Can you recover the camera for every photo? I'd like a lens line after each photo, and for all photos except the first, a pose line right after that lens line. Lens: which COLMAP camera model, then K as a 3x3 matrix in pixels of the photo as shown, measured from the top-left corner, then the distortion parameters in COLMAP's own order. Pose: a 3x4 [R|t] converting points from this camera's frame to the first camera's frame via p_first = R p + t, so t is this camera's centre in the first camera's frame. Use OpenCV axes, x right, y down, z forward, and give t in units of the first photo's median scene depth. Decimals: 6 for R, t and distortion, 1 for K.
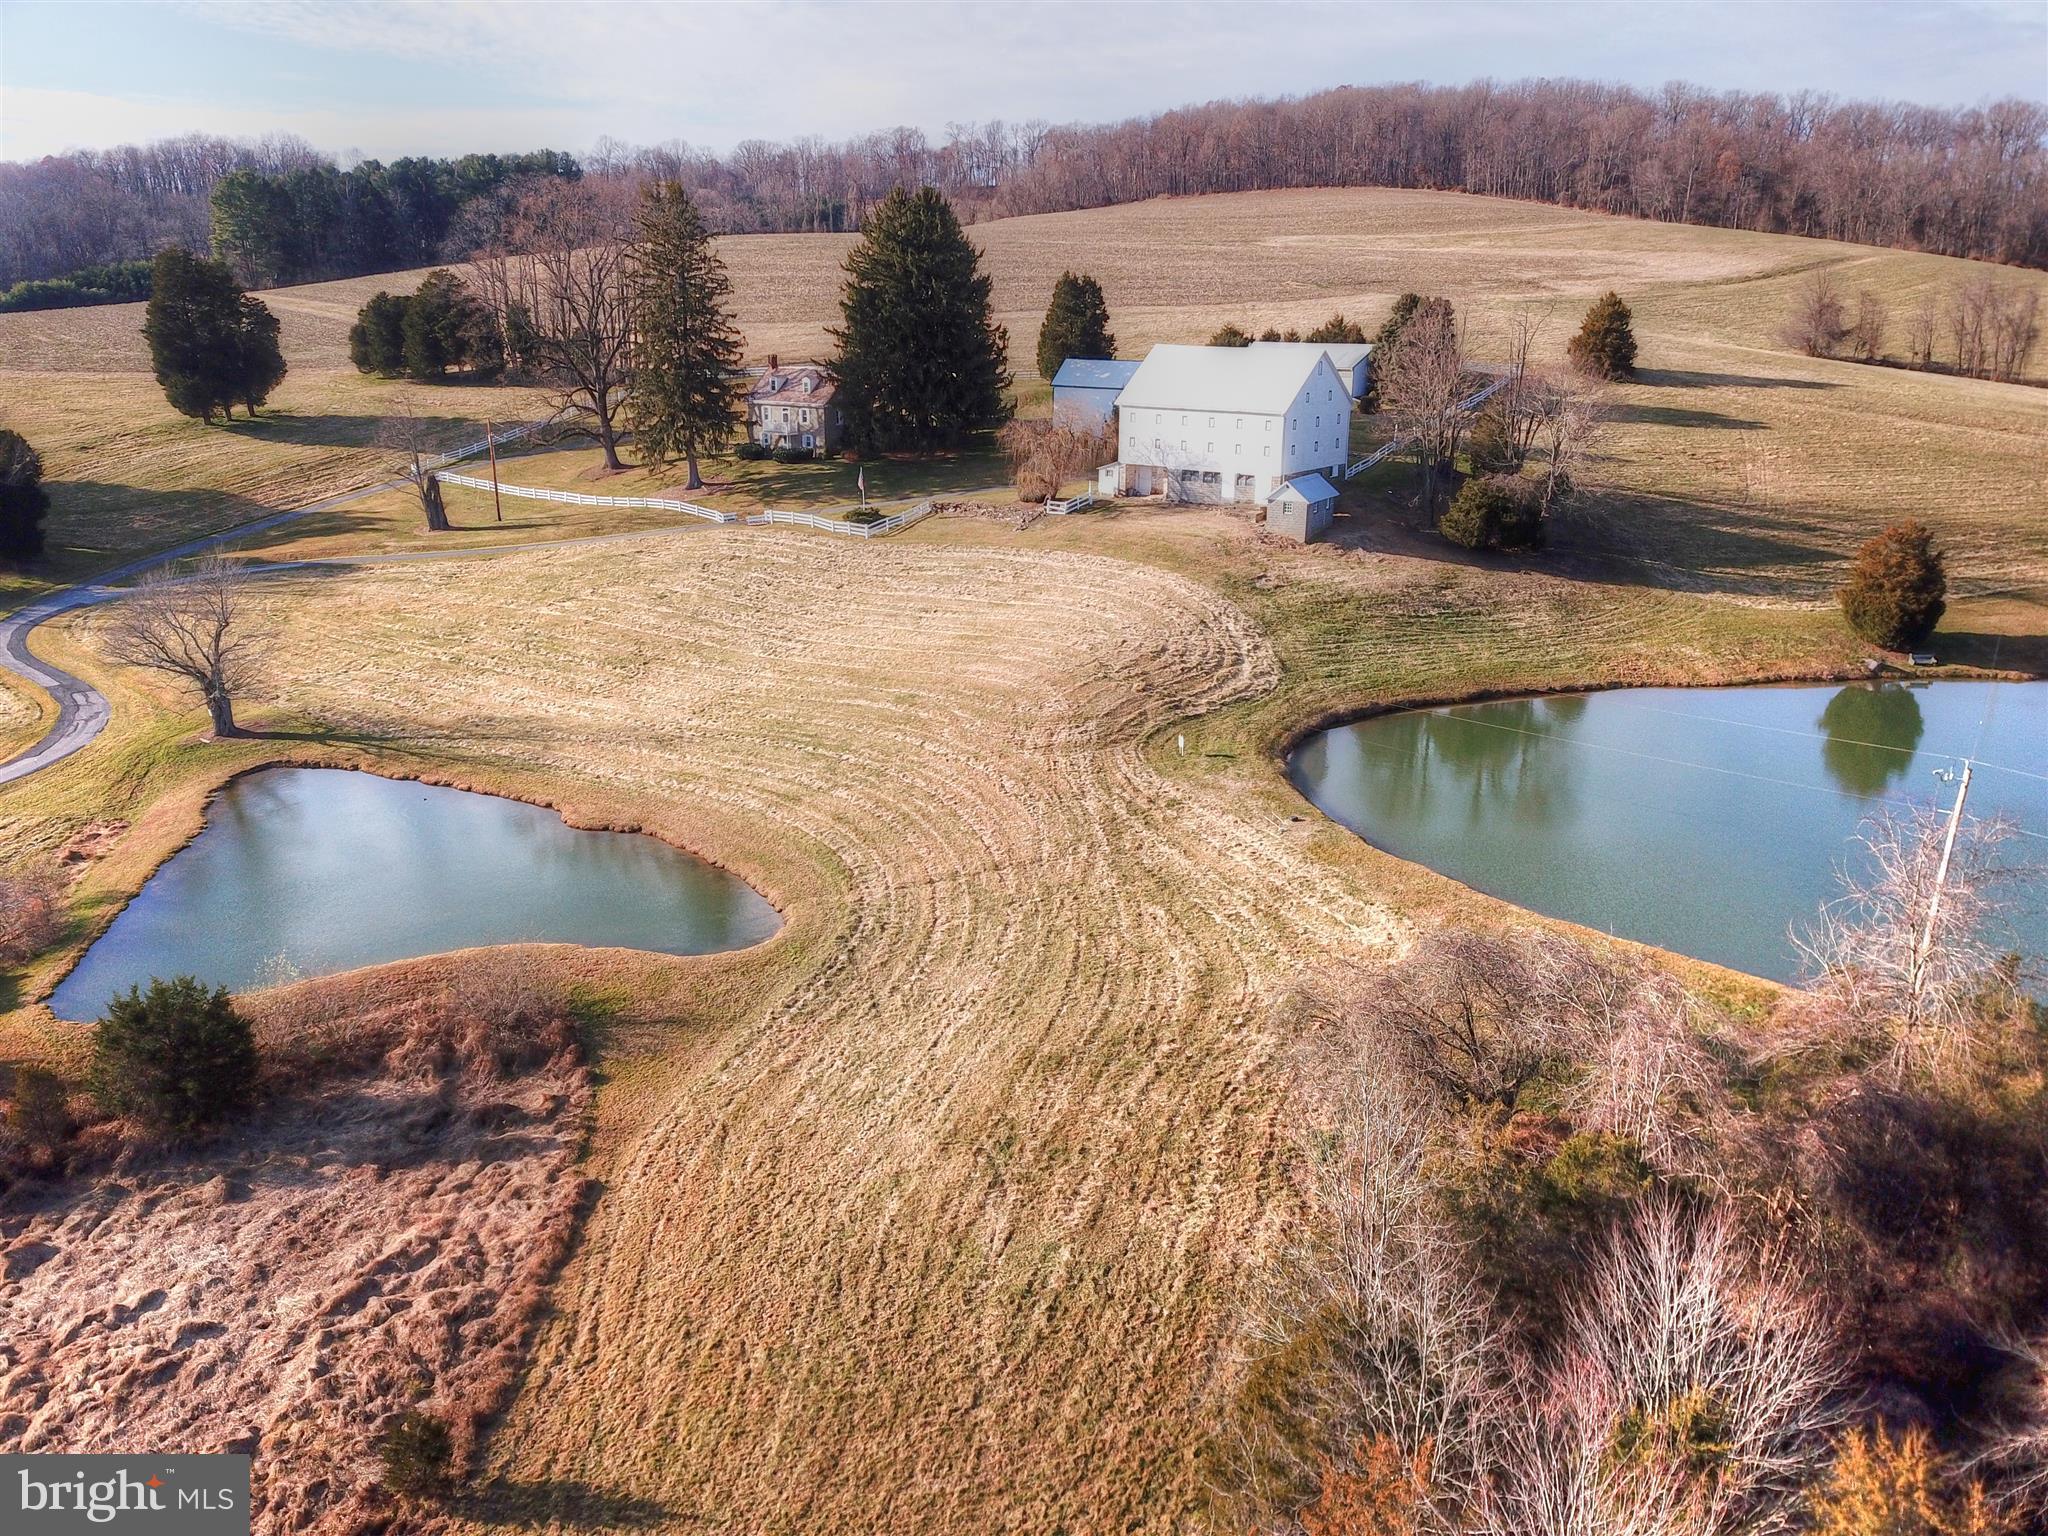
lens RADIAL K [[1557.4, 0, 1024.0], [0, 1557.4, 768.0], [0, 0, 1]] dist [0.034163, -0.028219]
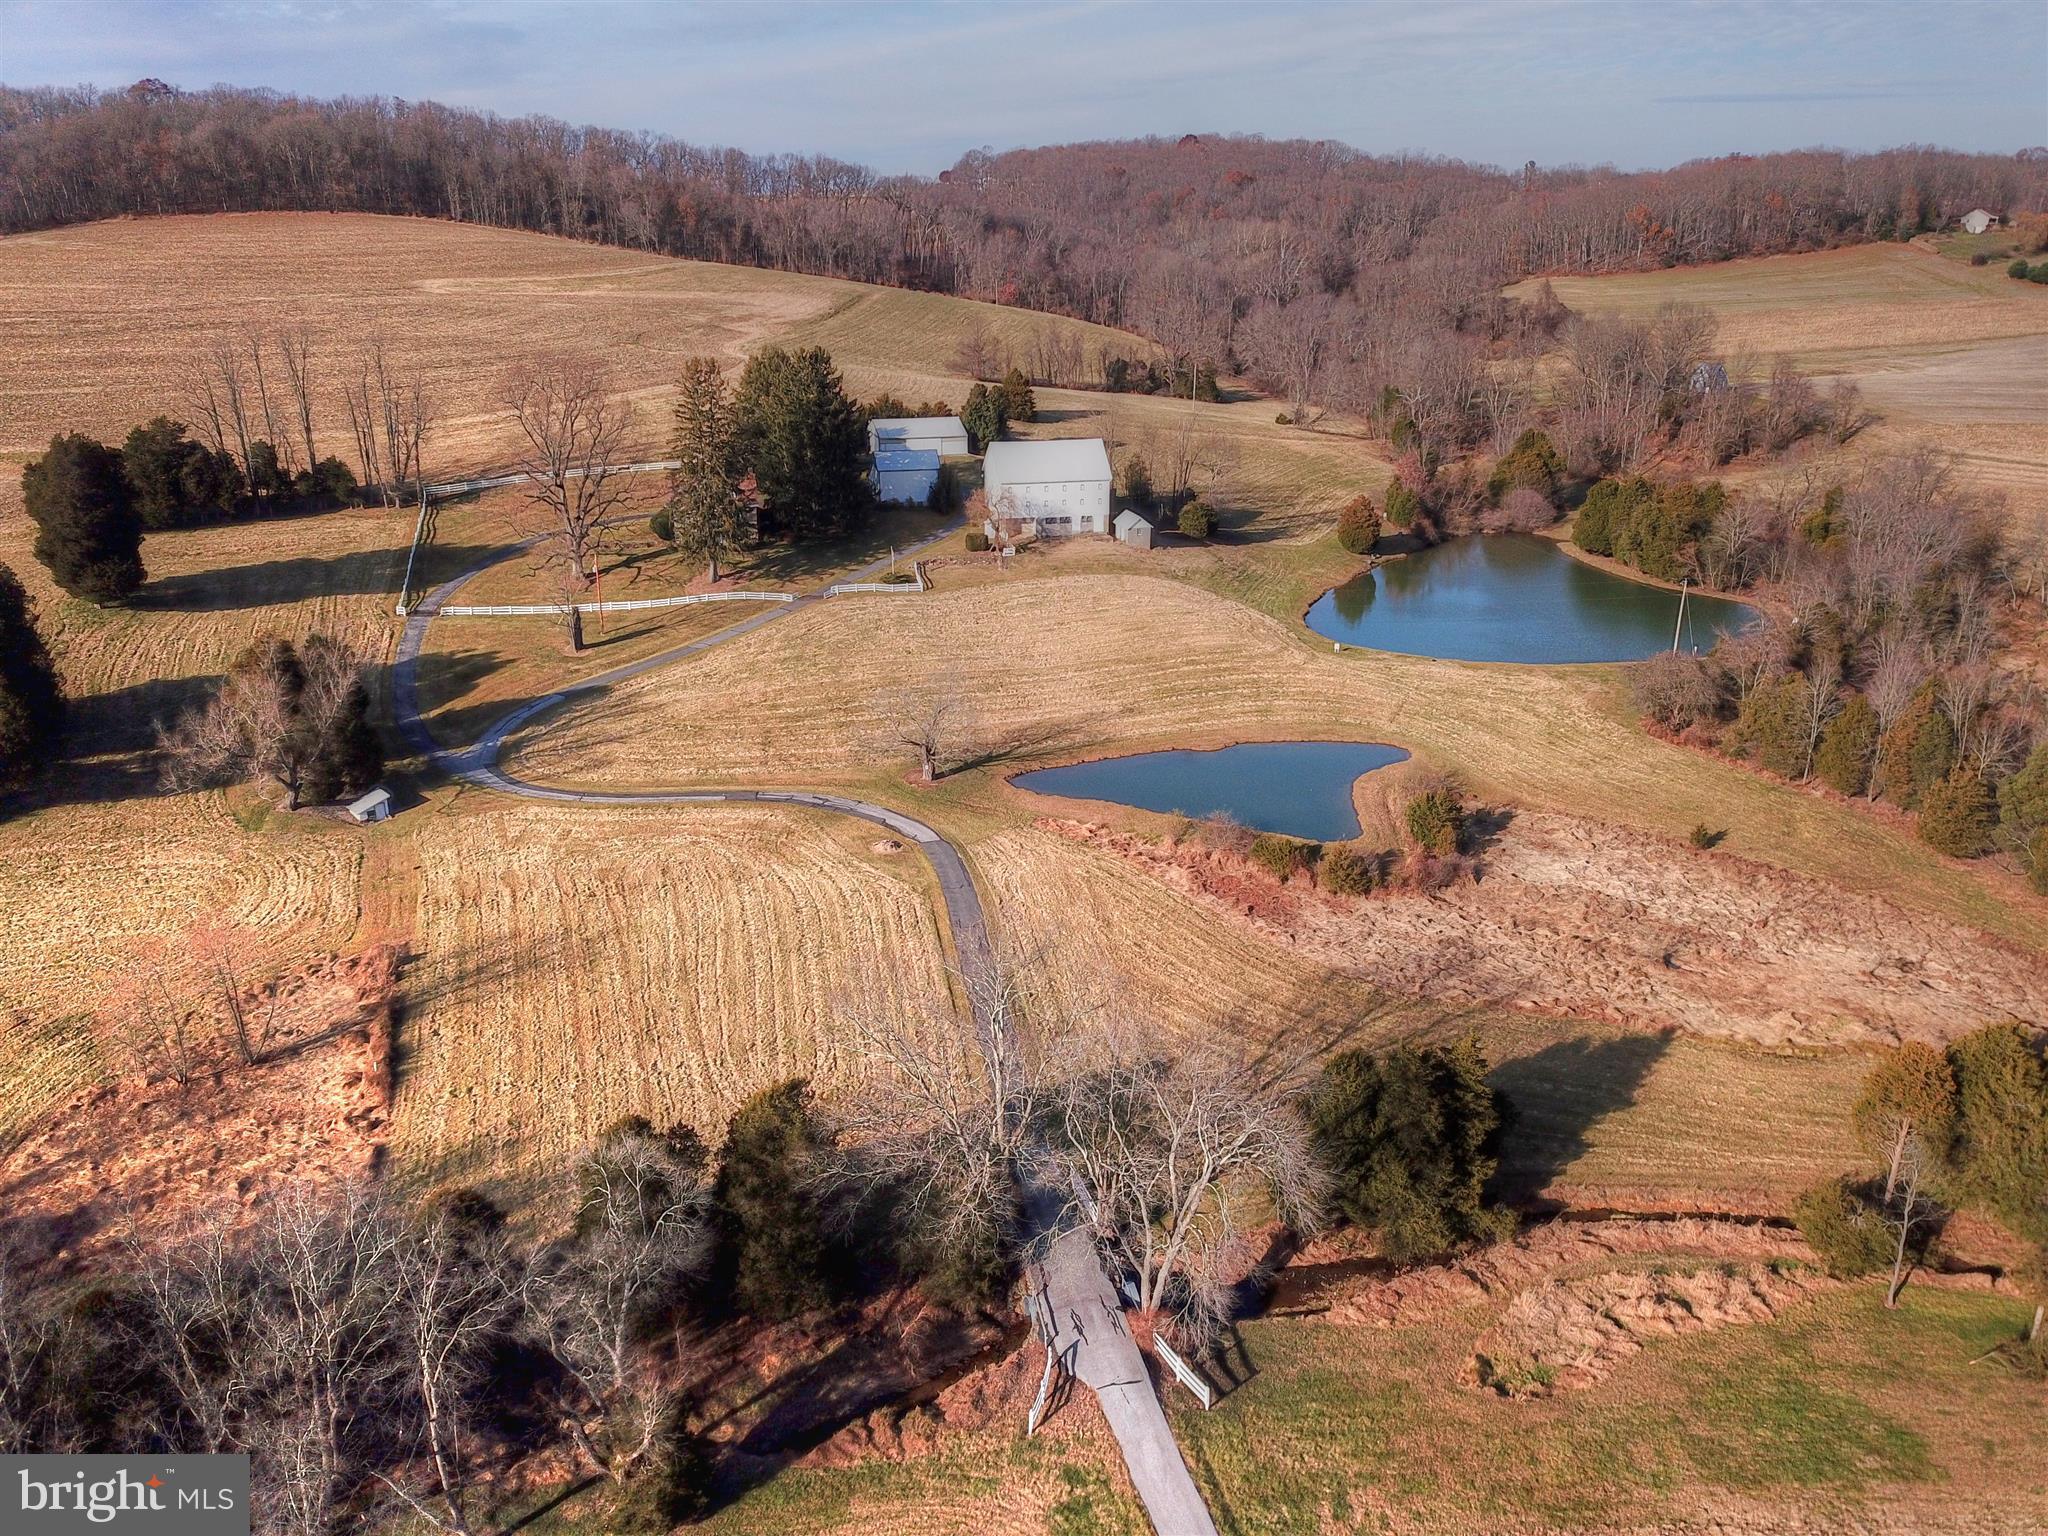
lens RADIAL K [[1533.2, 0, 1031.3], [0, 1533.2, 806.8], [0, 0, 1]] dist [-0.000893, -0.002809]
pose [[0.643091, -0.277570, 0.713714, -1.057463], [0.228806, 0.959071, 0.166827, -0.155797], [-0.730809, 0.056017, 0.680280, -0.080844]]
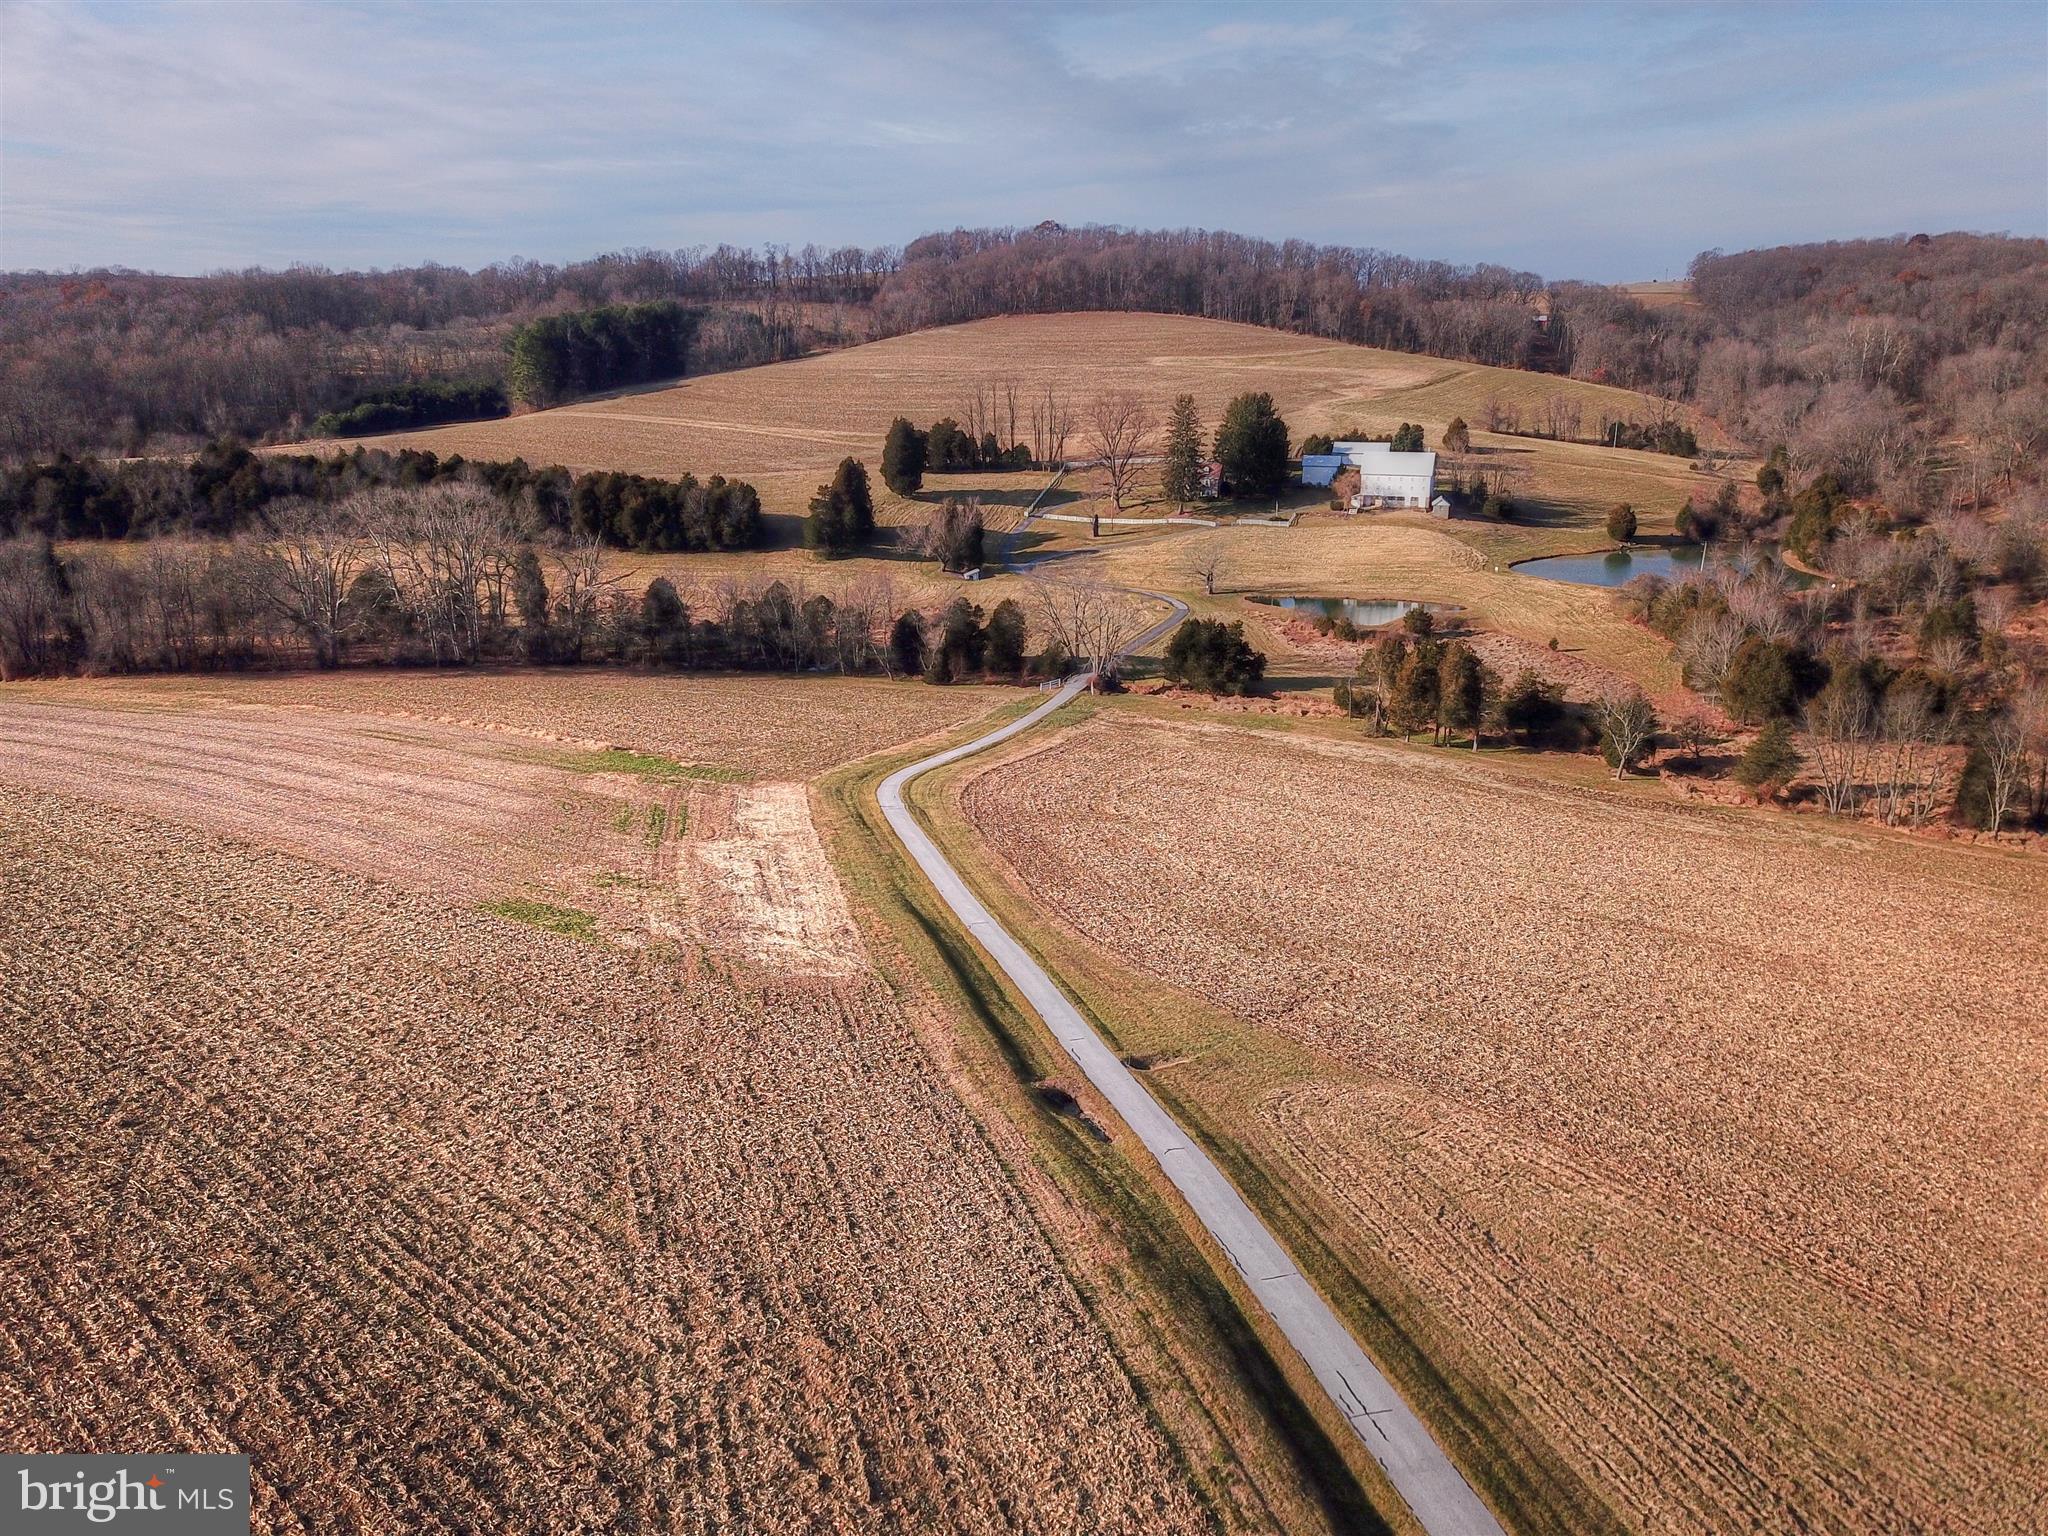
lens RADIAL K [[1533.2, 0, 1031.3], [0, 1533.2, 806.8], [0, 0, 1]] dist [-0.000893, -0.002809]
pose [[0.942750, -0.110168, 0.314778, -1.286575], [0.106541, 0.993892, 0.028760, 0.191897], [-0.316024, 0.006423, 0.948730, -1.257829]]
